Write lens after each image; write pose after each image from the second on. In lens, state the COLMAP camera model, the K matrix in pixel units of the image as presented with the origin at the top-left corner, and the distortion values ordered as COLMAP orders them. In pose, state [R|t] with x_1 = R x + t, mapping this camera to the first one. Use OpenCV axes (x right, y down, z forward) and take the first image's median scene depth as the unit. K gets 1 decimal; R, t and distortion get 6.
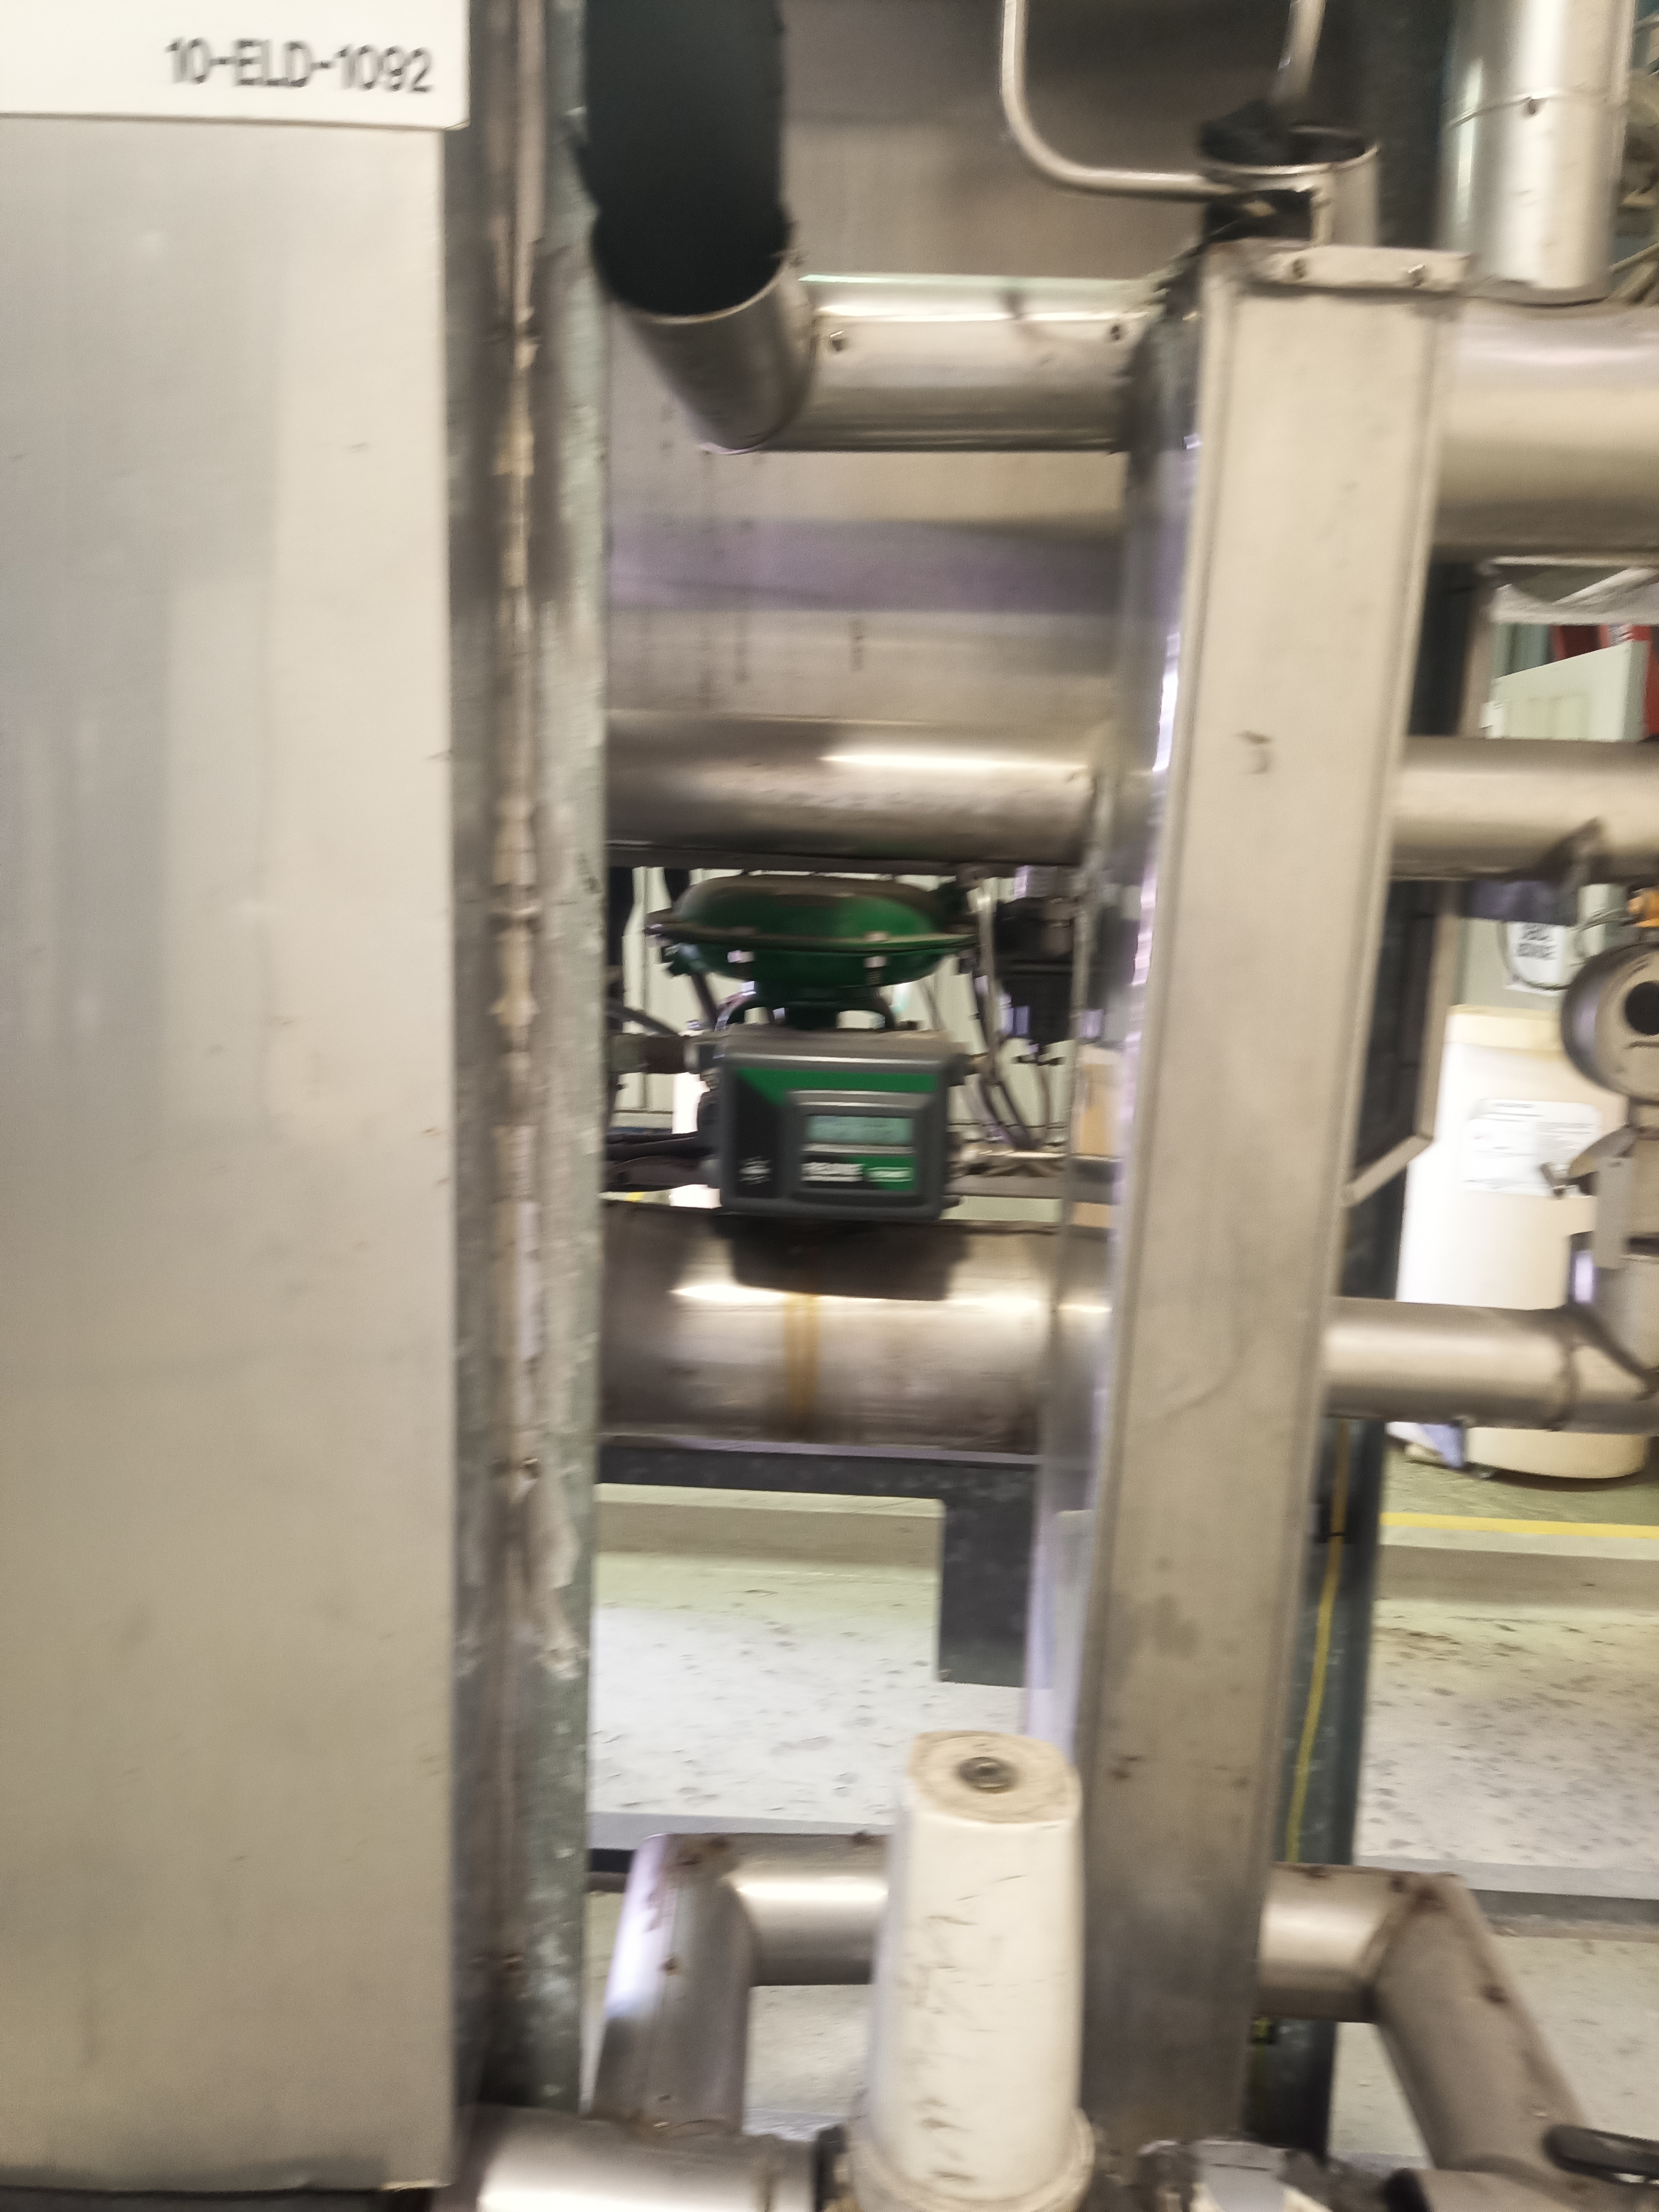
lens RADIAL K [[1632.9, 0, 819.8], [0, 1632.9, 1103.5], [0, 0, 1]] dist [0.101581, -0.143450]
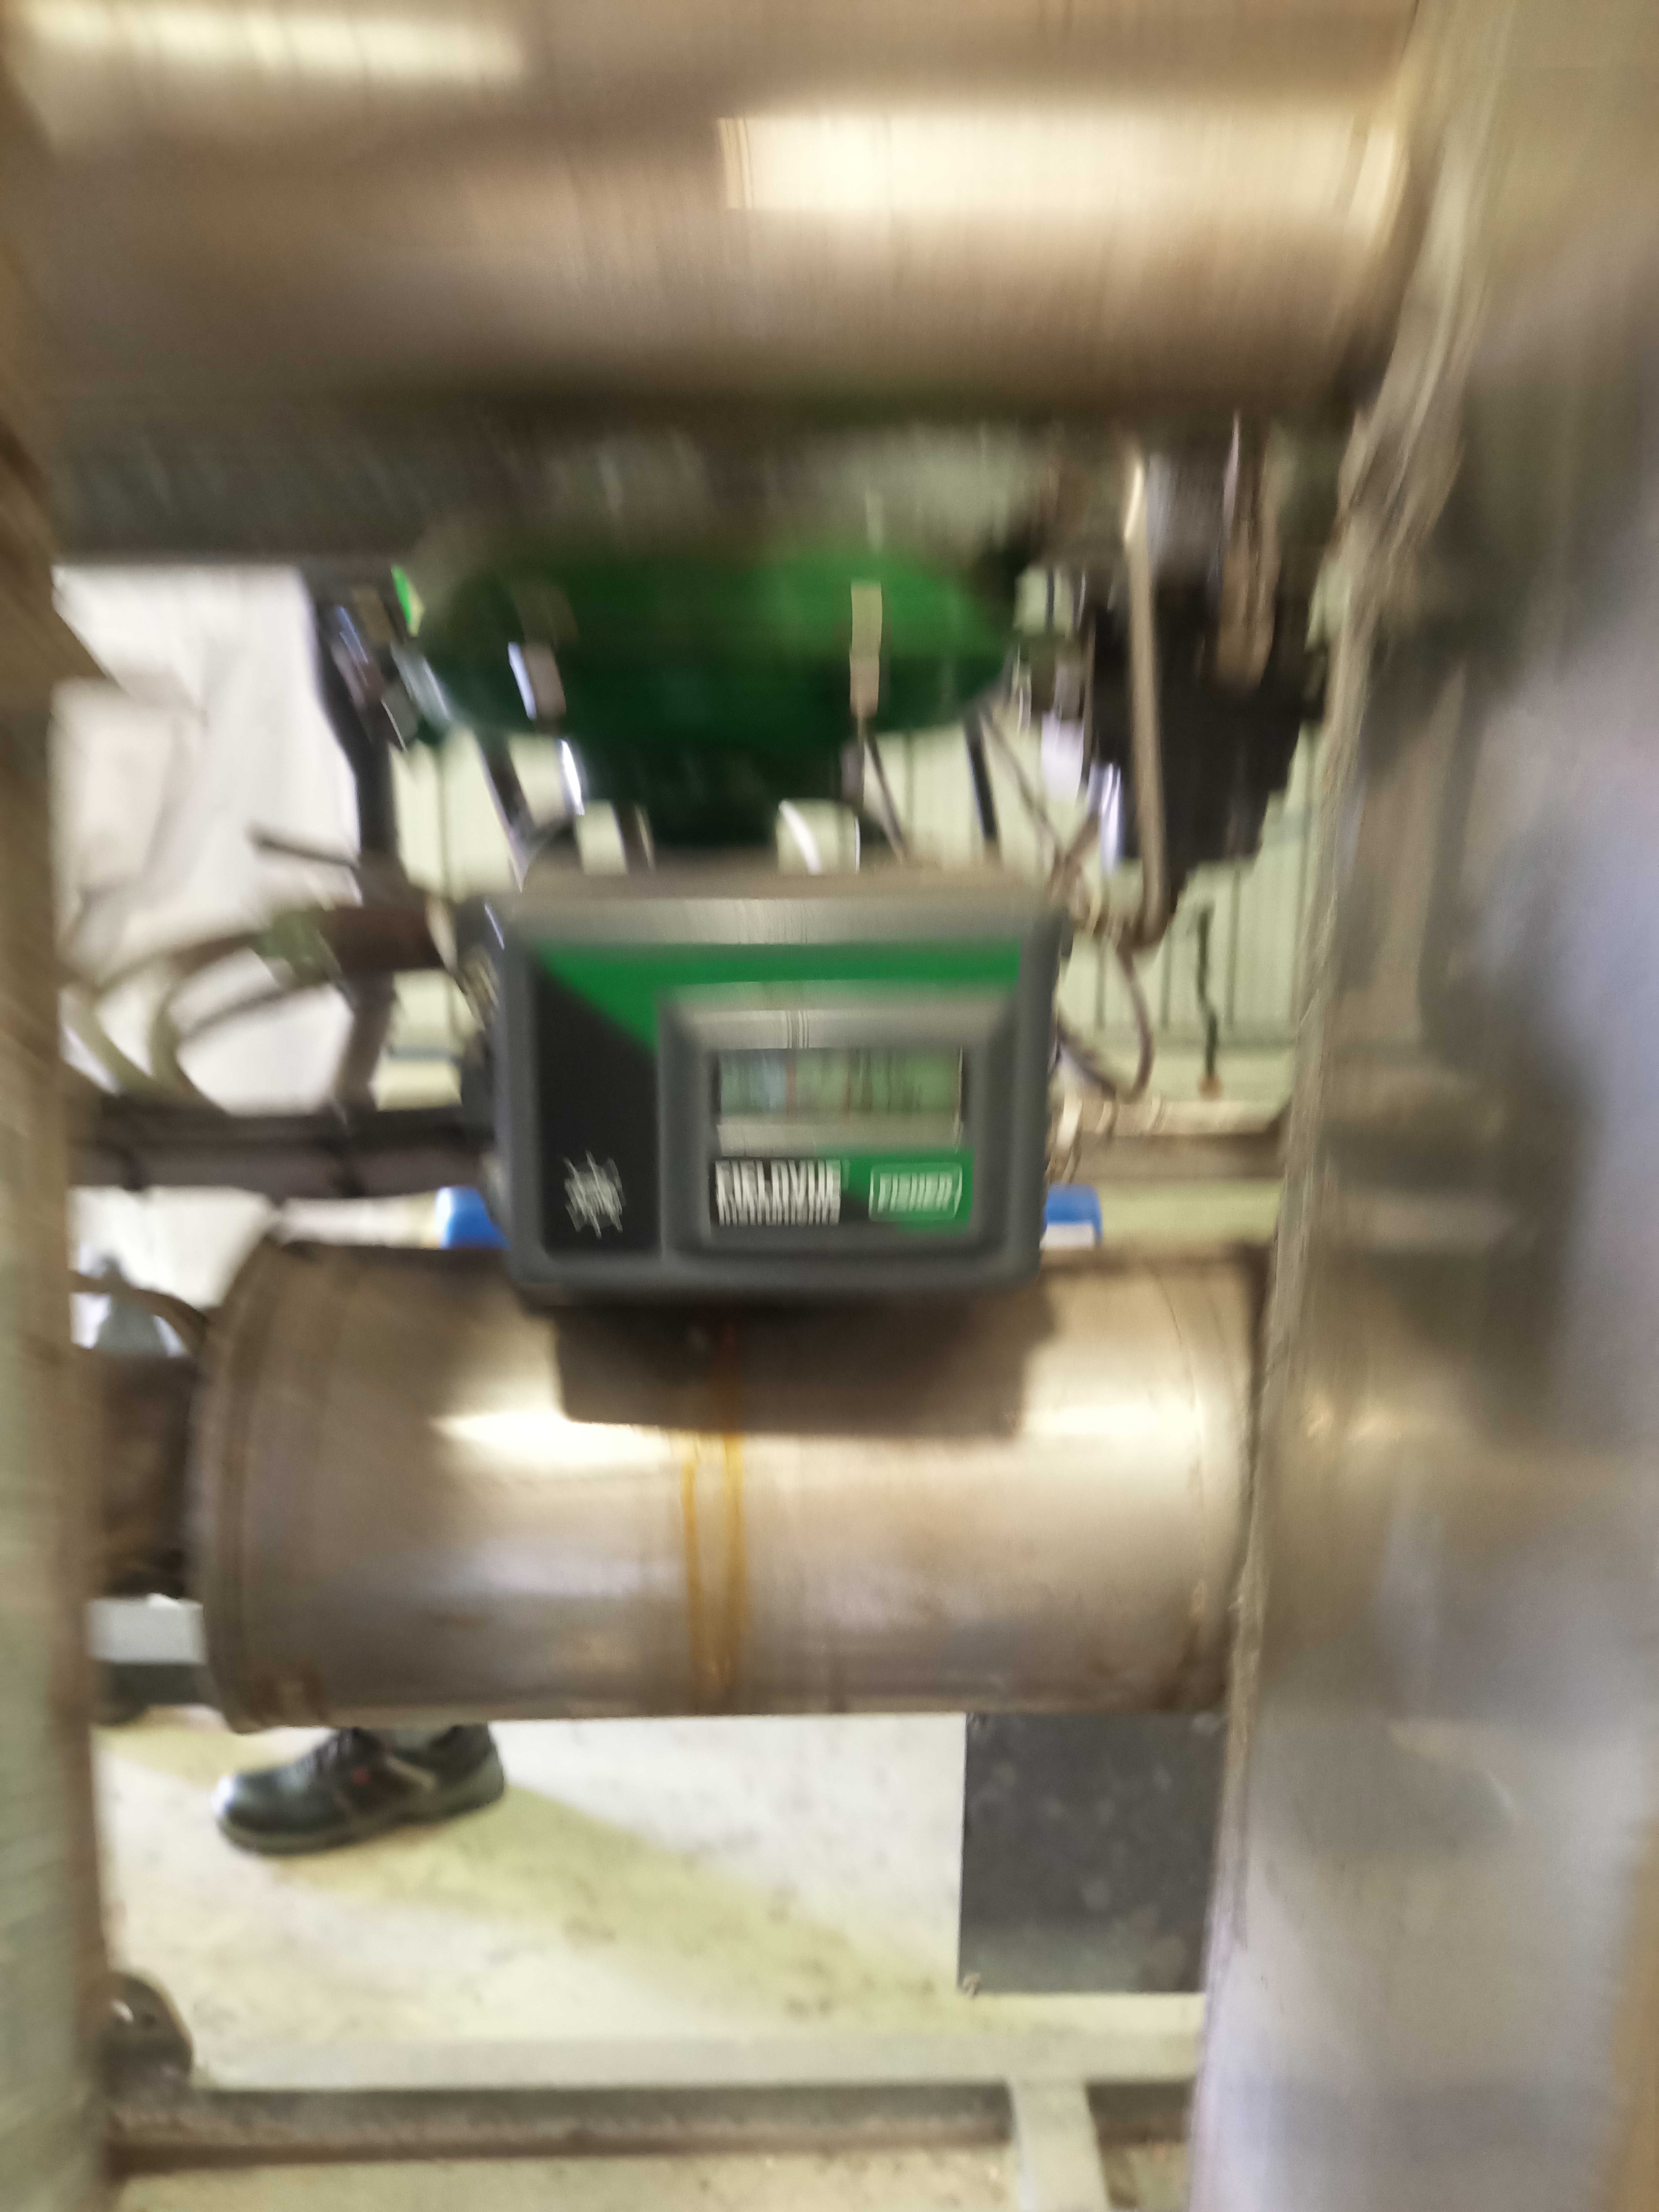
lens RADIAL K [[1657.2, 0, 829.5], [0, 1657.2, 1114.3], [0, 0, 1]] dist [0.091940, -0.128649]
pose [[0.996821, -0.037552, 0.070264, -0.008086], [0.033259, 0.997566, 0.061294, -0.003087], [-0.072395, -0.058762, 0.995644, 0.583303]]
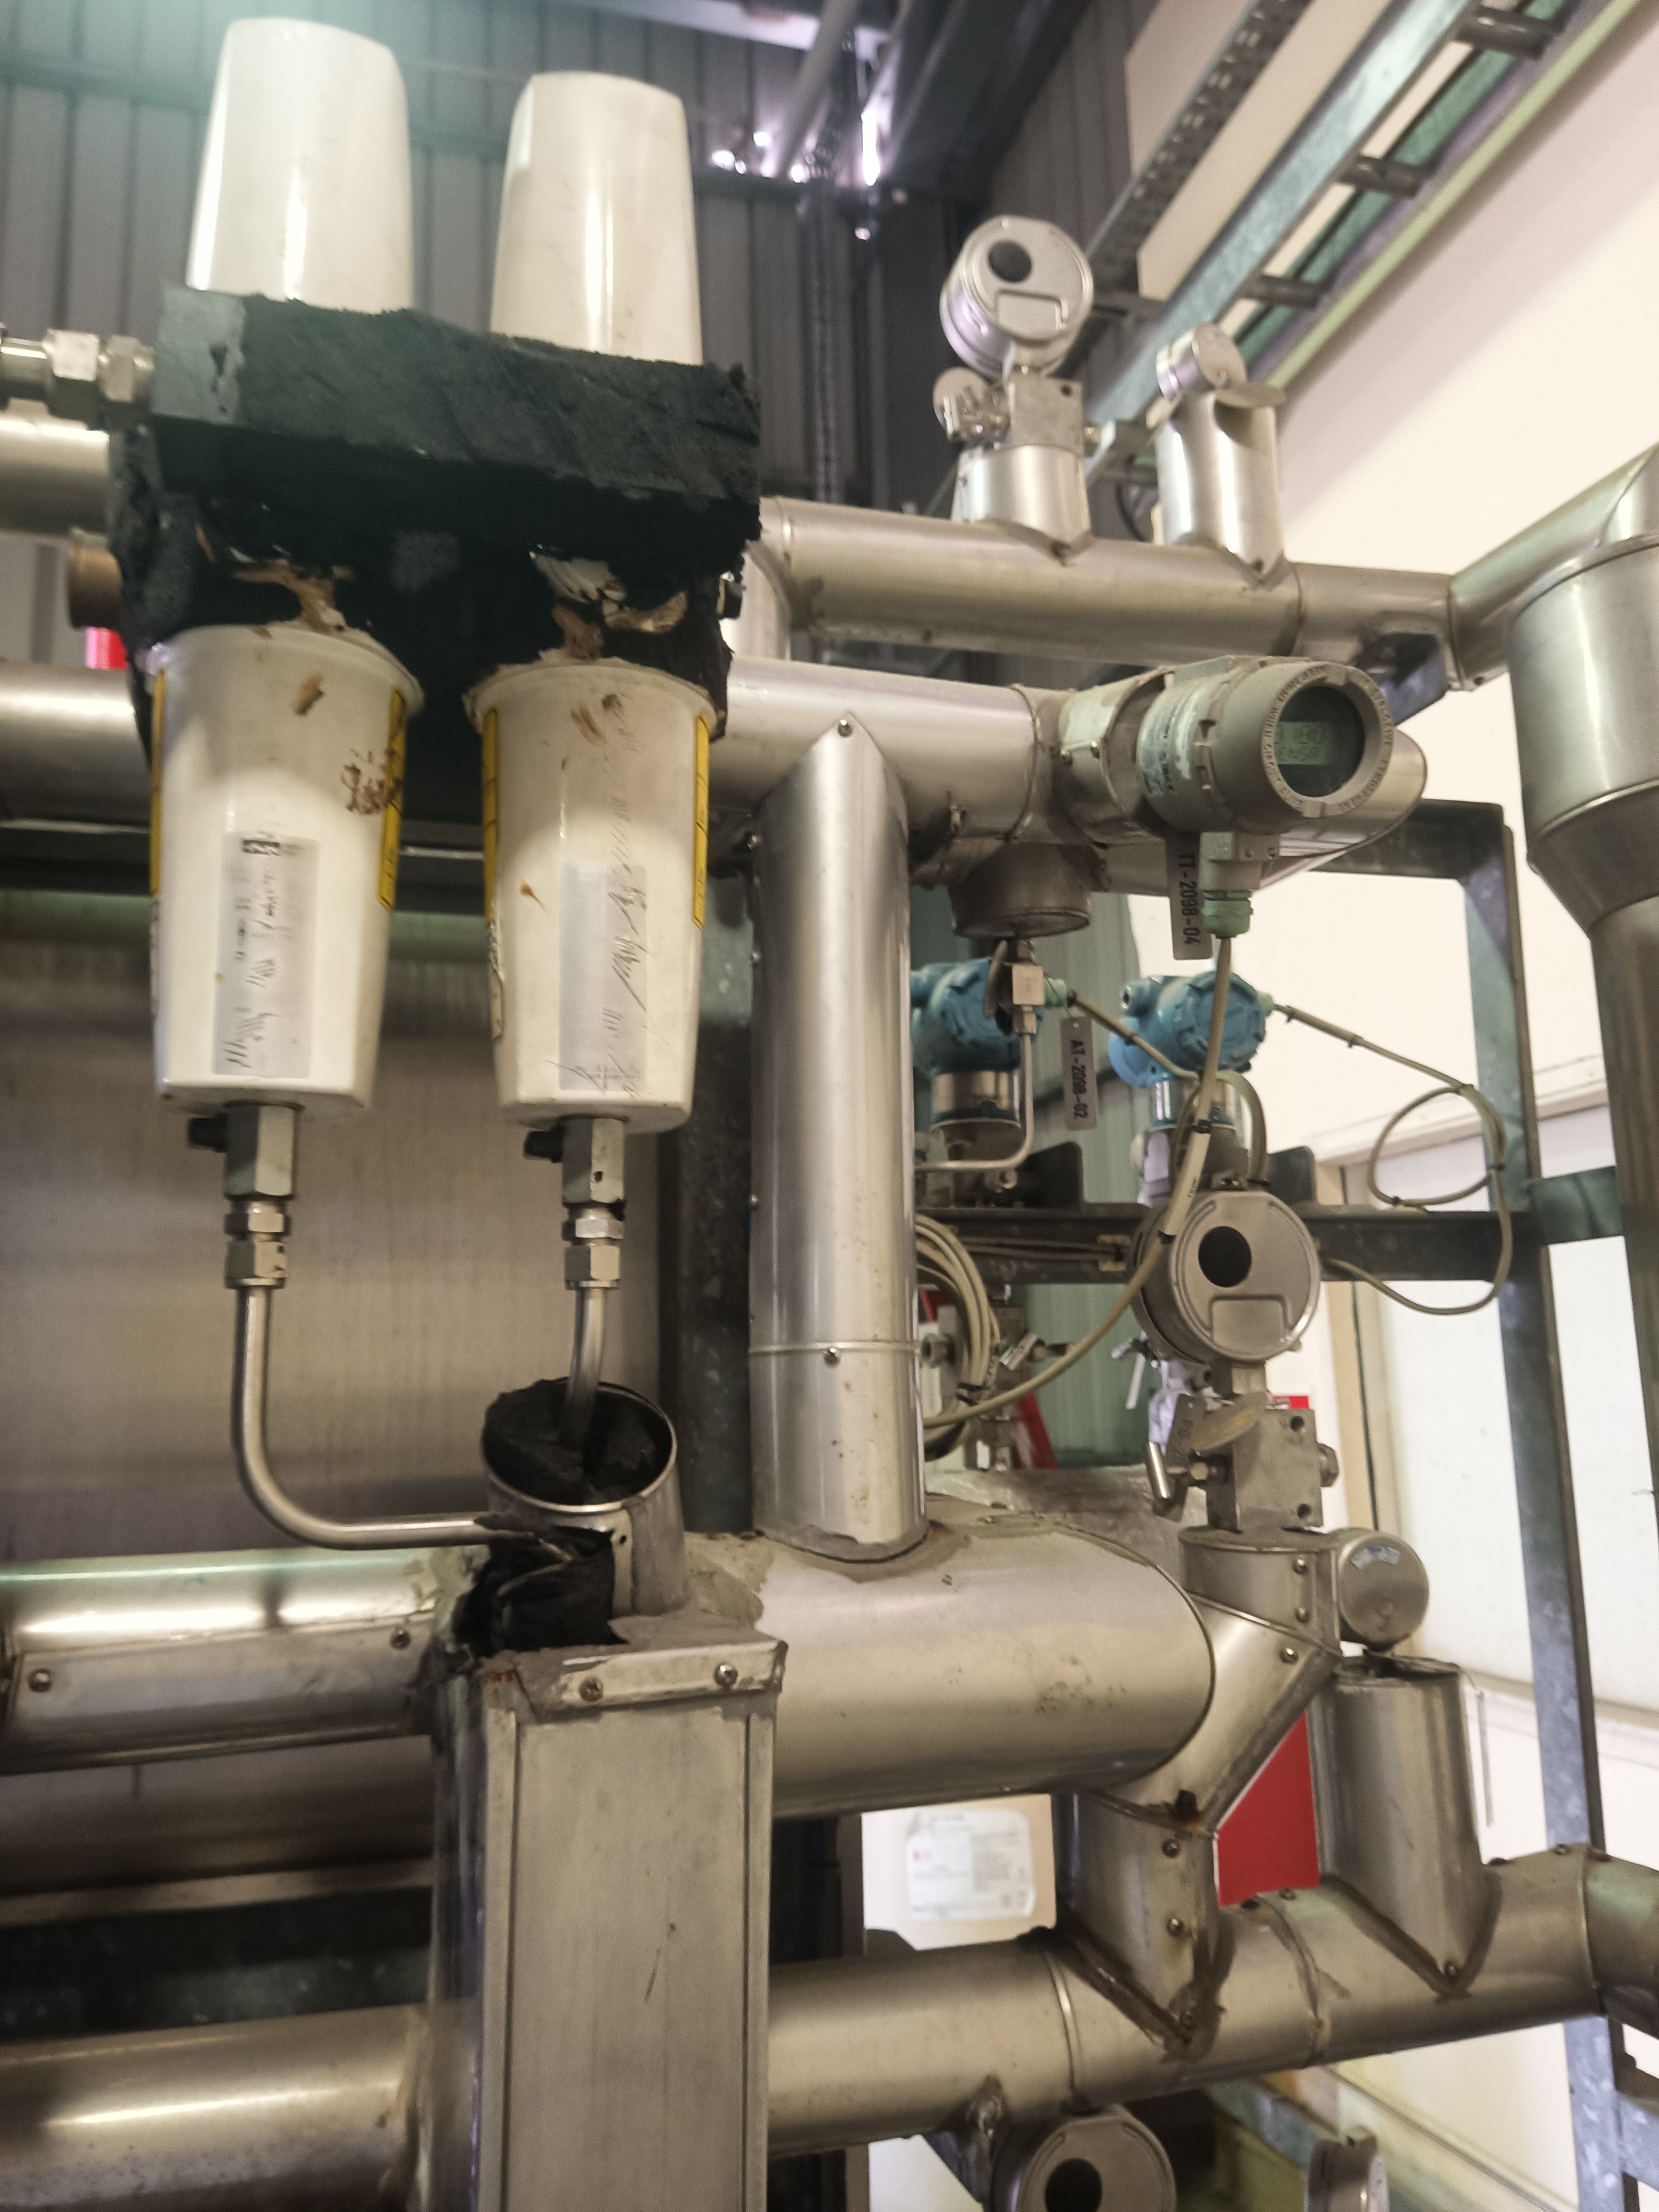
lens RADIAL K [[1657.2, 0, 829.5], [0, 1657.2, 1114.3], [0, 0, 1]] dist [0.091940, -0.128649]
pose [[0.940434, -0.000097, 0.339978, 0.081733], [0.107155, 0.949116, -0.296136, -0.383662], [-0.322649, 0.314927, 0.892591, 0.071251]]
